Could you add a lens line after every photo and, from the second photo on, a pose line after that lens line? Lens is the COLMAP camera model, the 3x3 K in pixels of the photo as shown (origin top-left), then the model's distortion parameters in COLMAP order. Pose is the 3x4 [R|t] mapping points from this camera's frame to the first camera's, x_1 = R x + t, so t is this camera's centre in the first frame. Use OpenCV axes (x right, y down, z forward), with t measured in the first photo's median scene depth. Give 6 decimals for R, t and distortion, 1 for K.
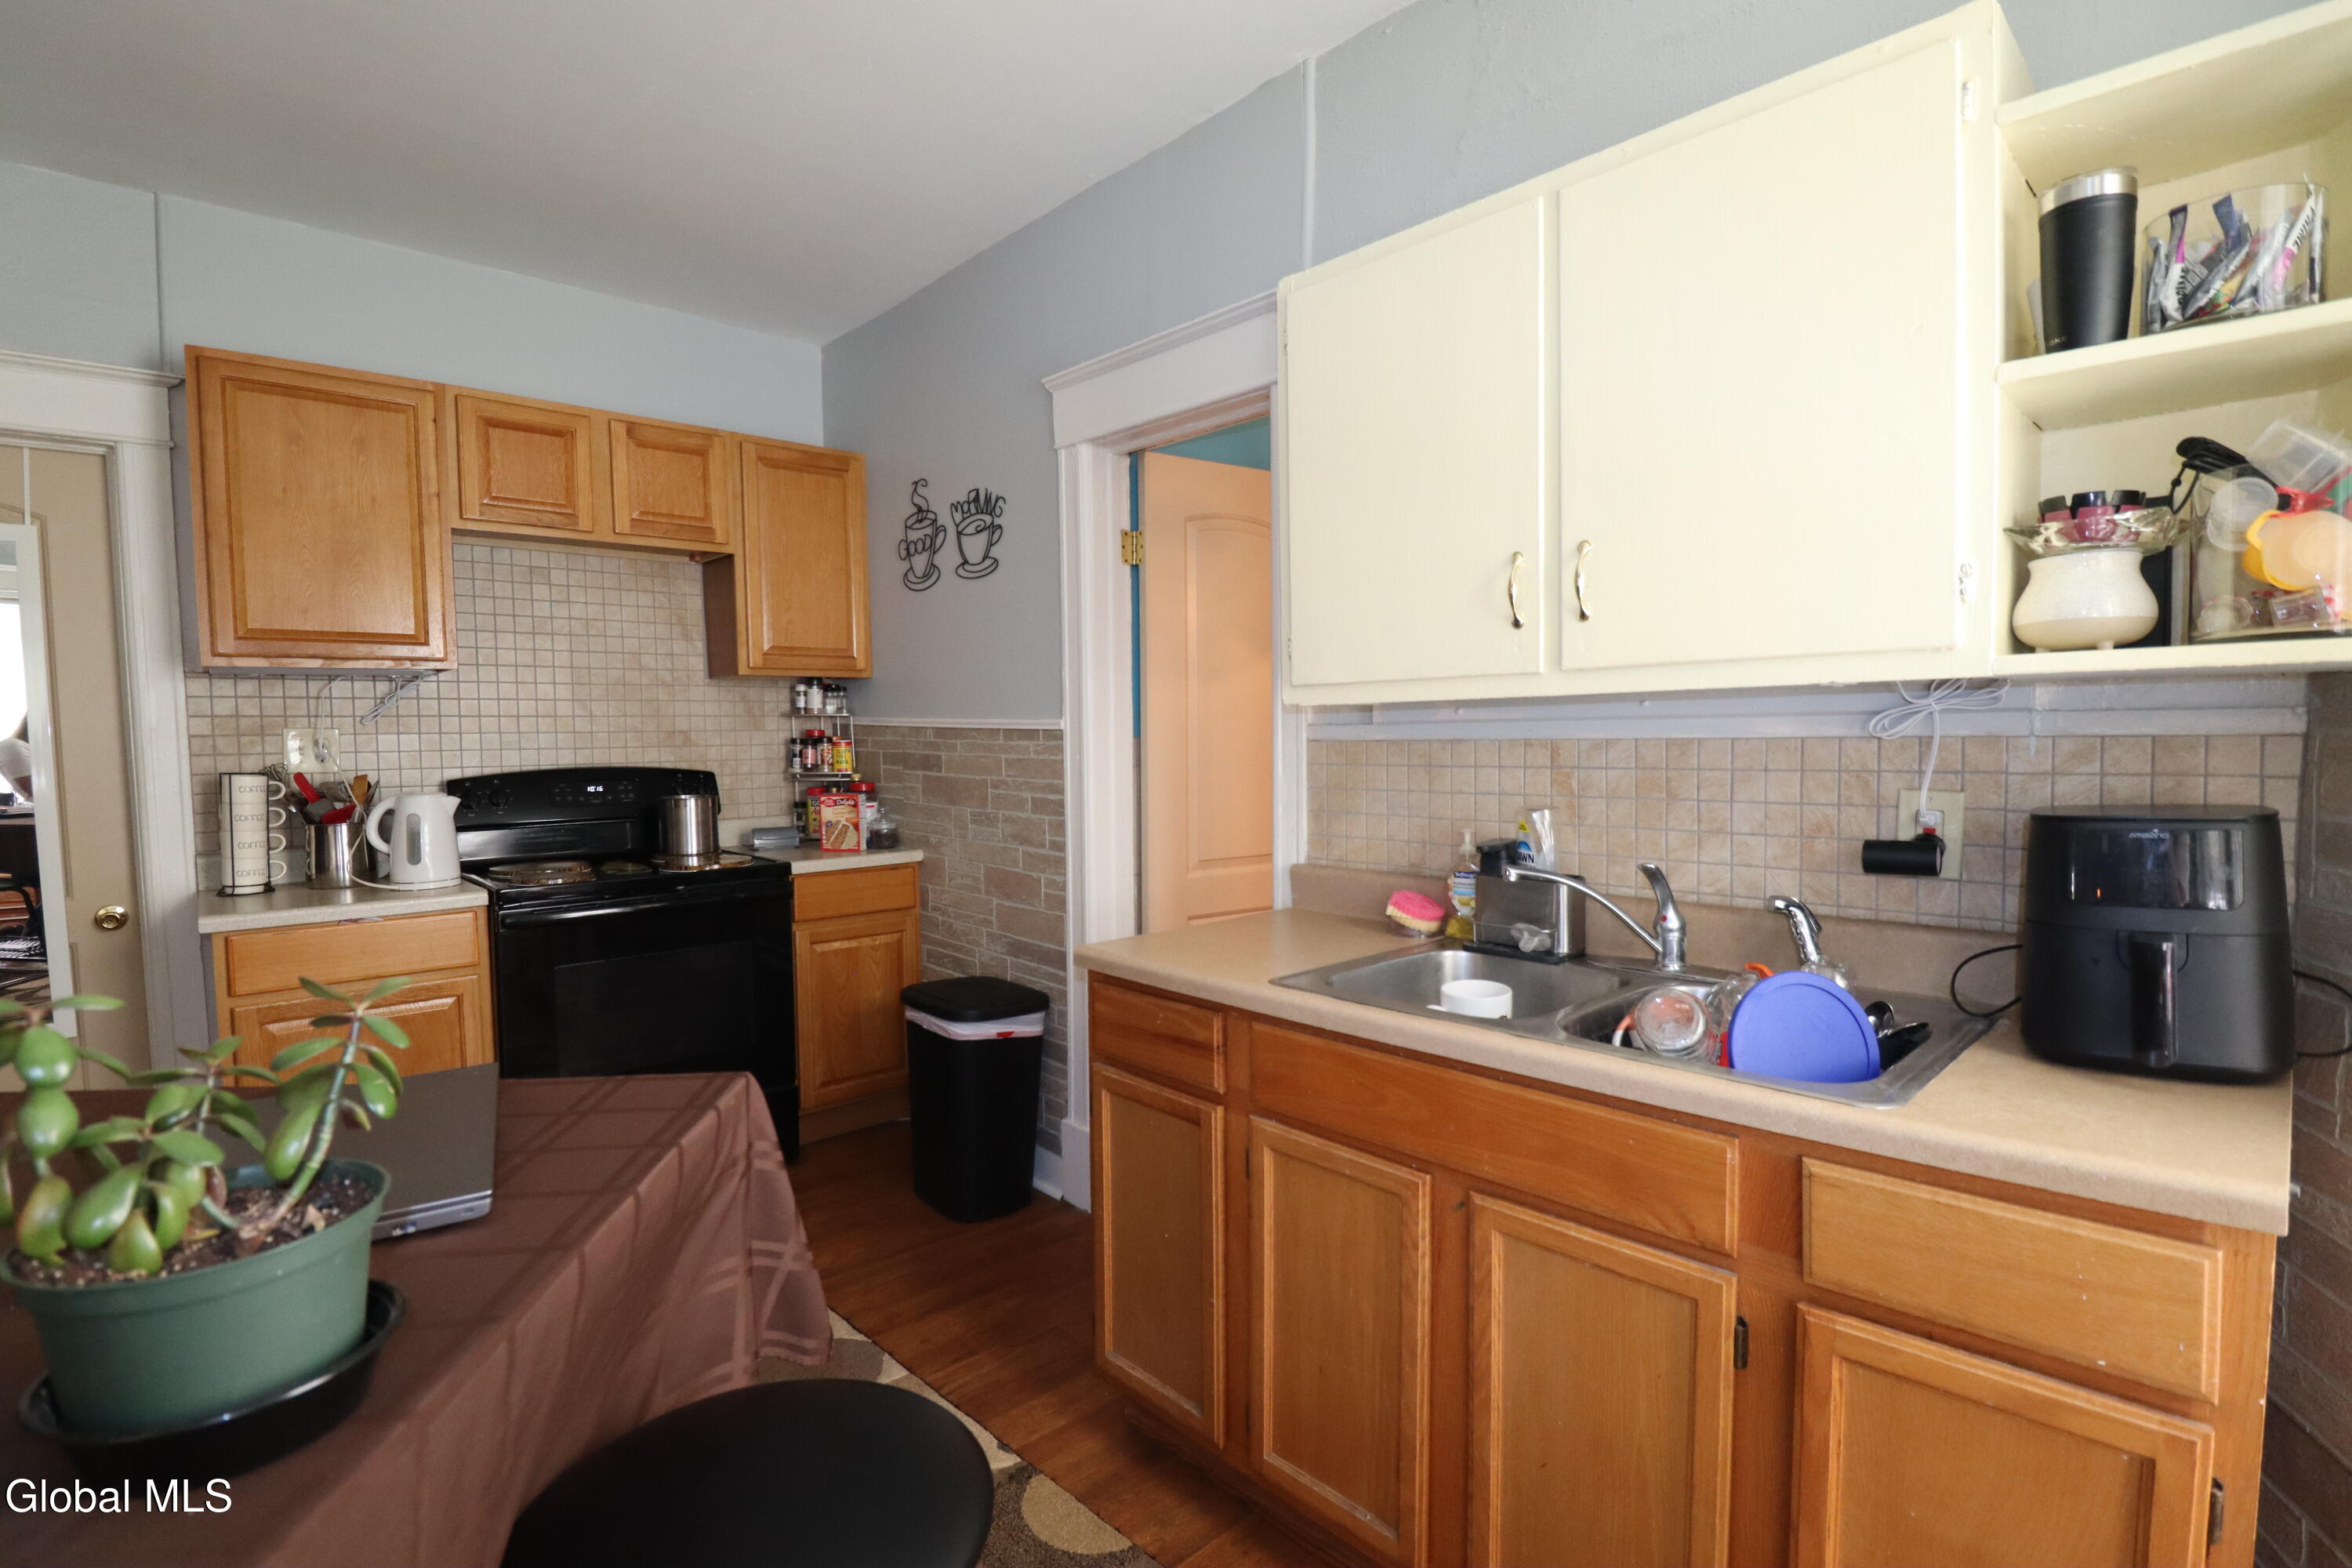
lens RADIAL K [[1086.1, 0, 1178.3], [0, 1086.1, 789.1], [0, 0, 1]] dist [0.002121, -0.014473]
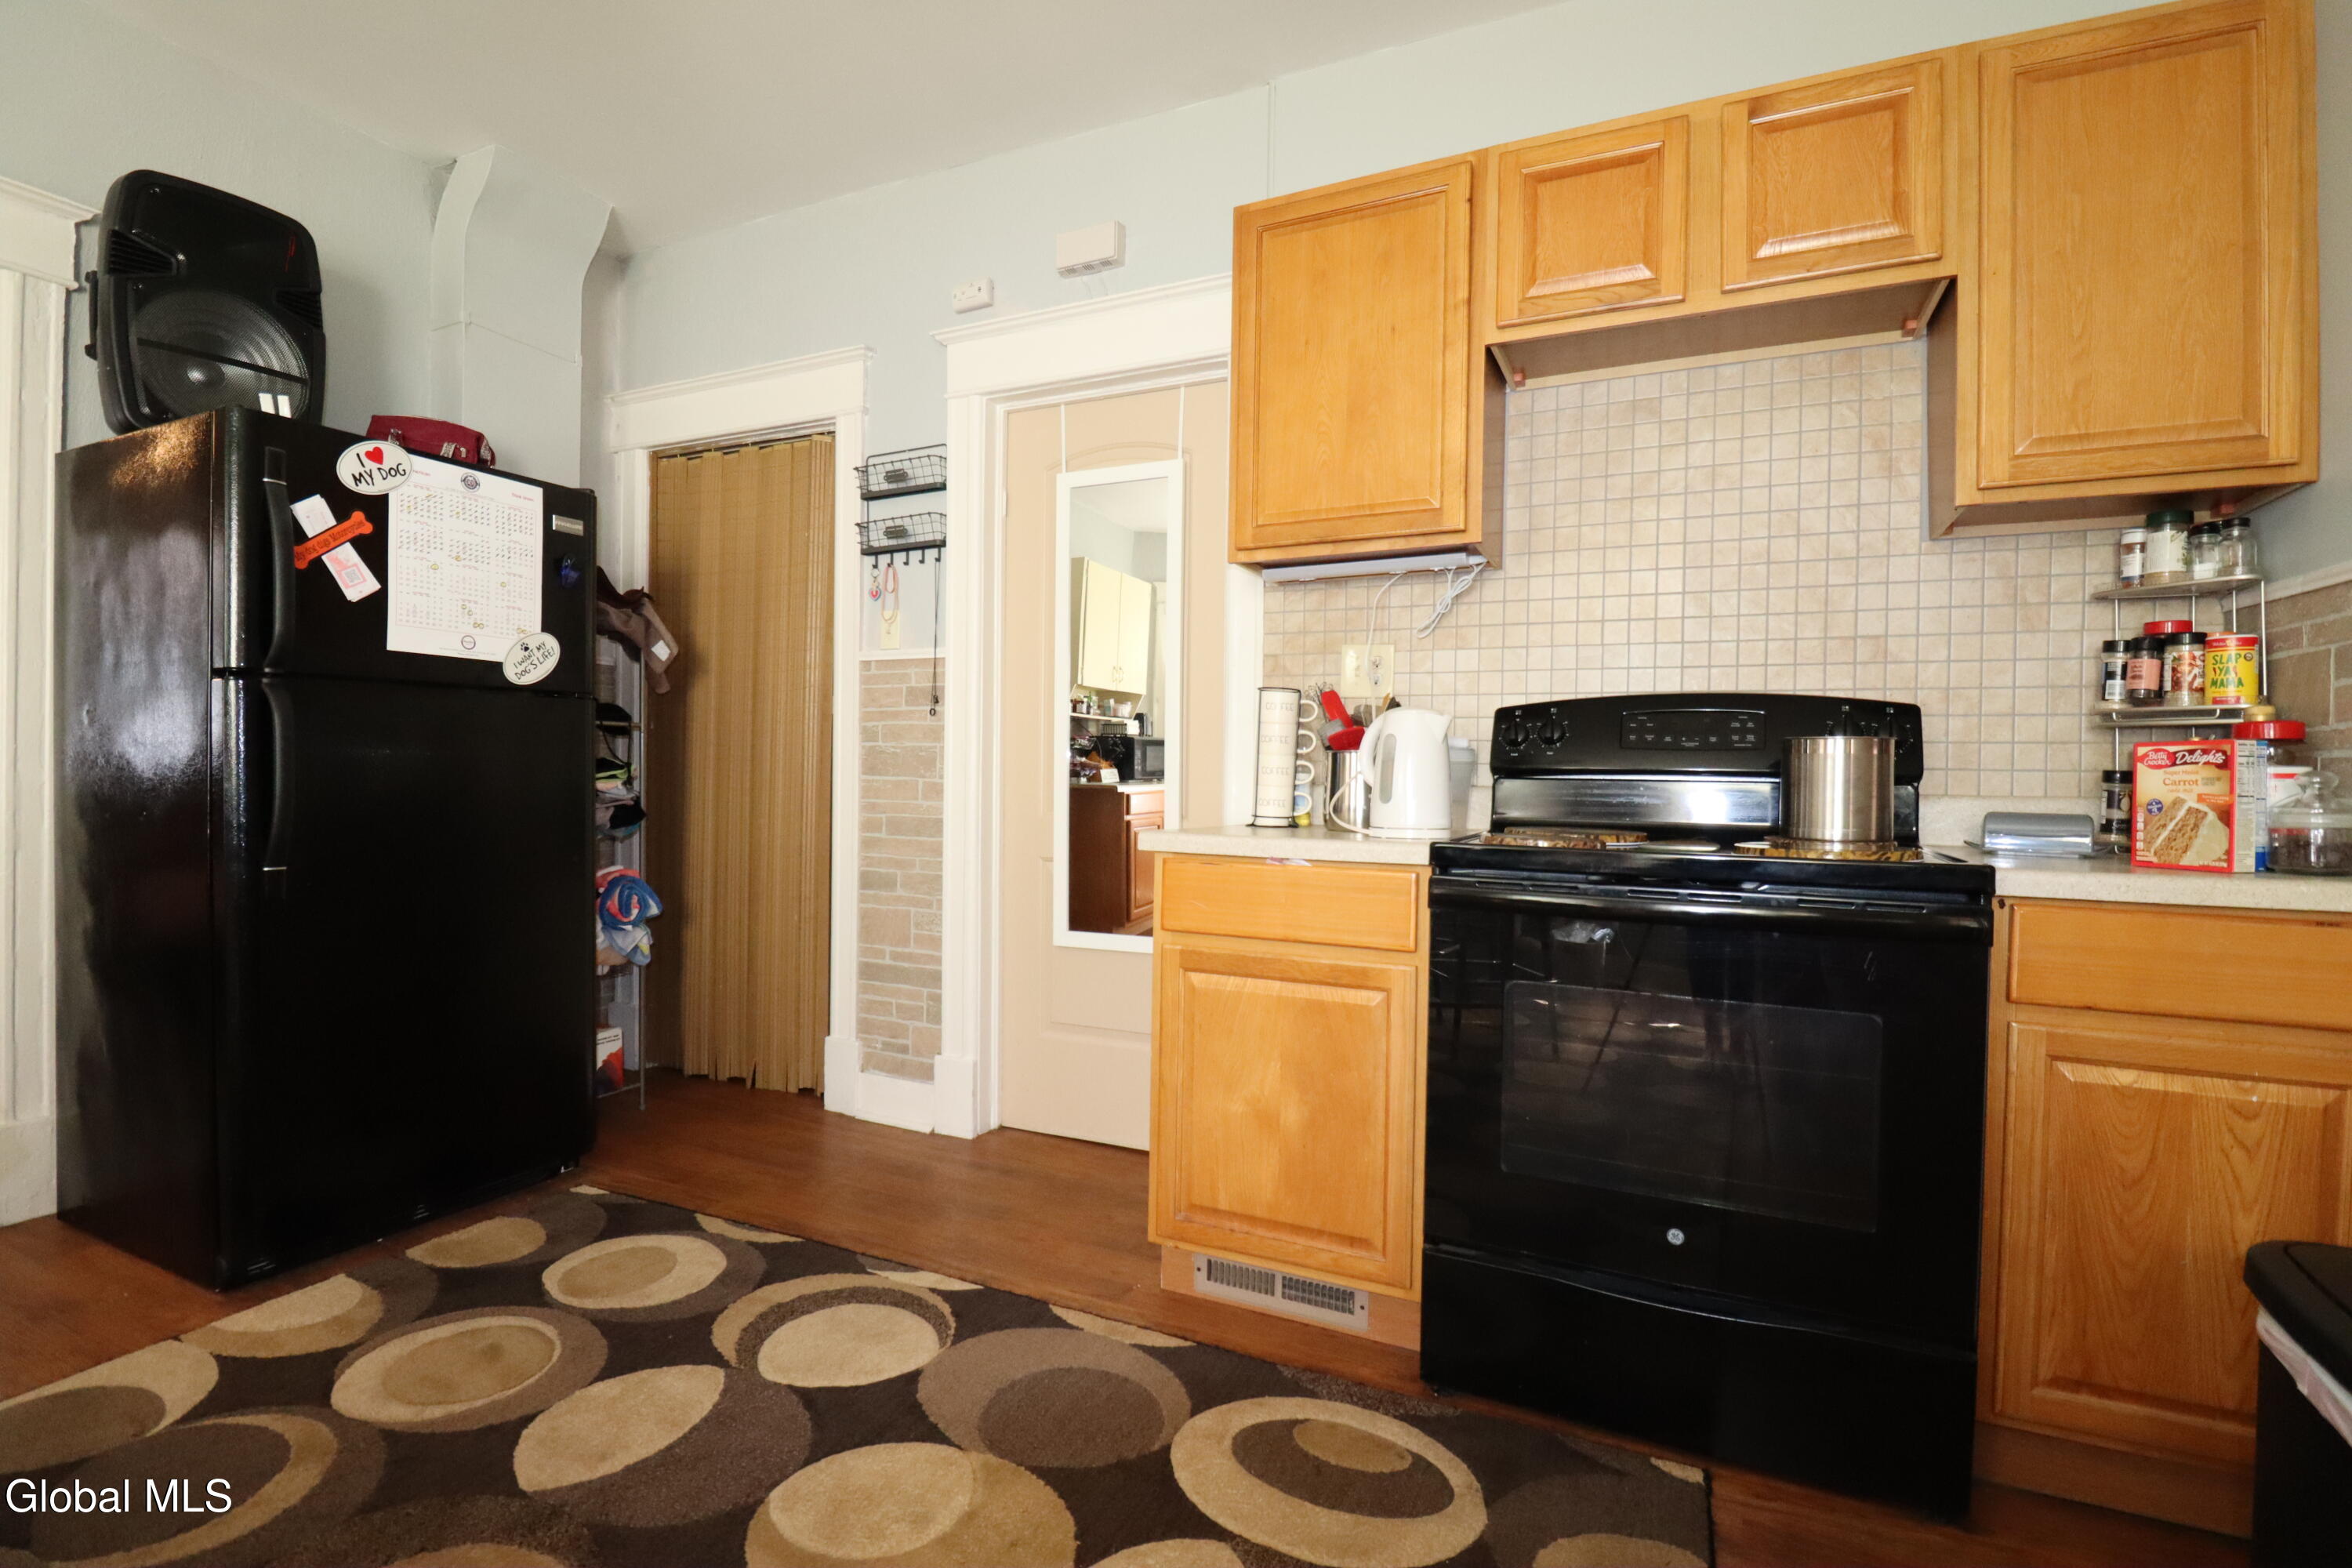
lens RADIAL K [[1086.1, 0, 1178.3], [0, 1086.1, 789.1], [0, 0, 1]] dist [0.002121, -0.014473]
pose [[0.362470, 0.029618, -0.931525, -0.054880], [-0.072895, 0.997334, 0.003346, 0.054348], [0.929140, 0.066691, 0.363663, 0.477167]]
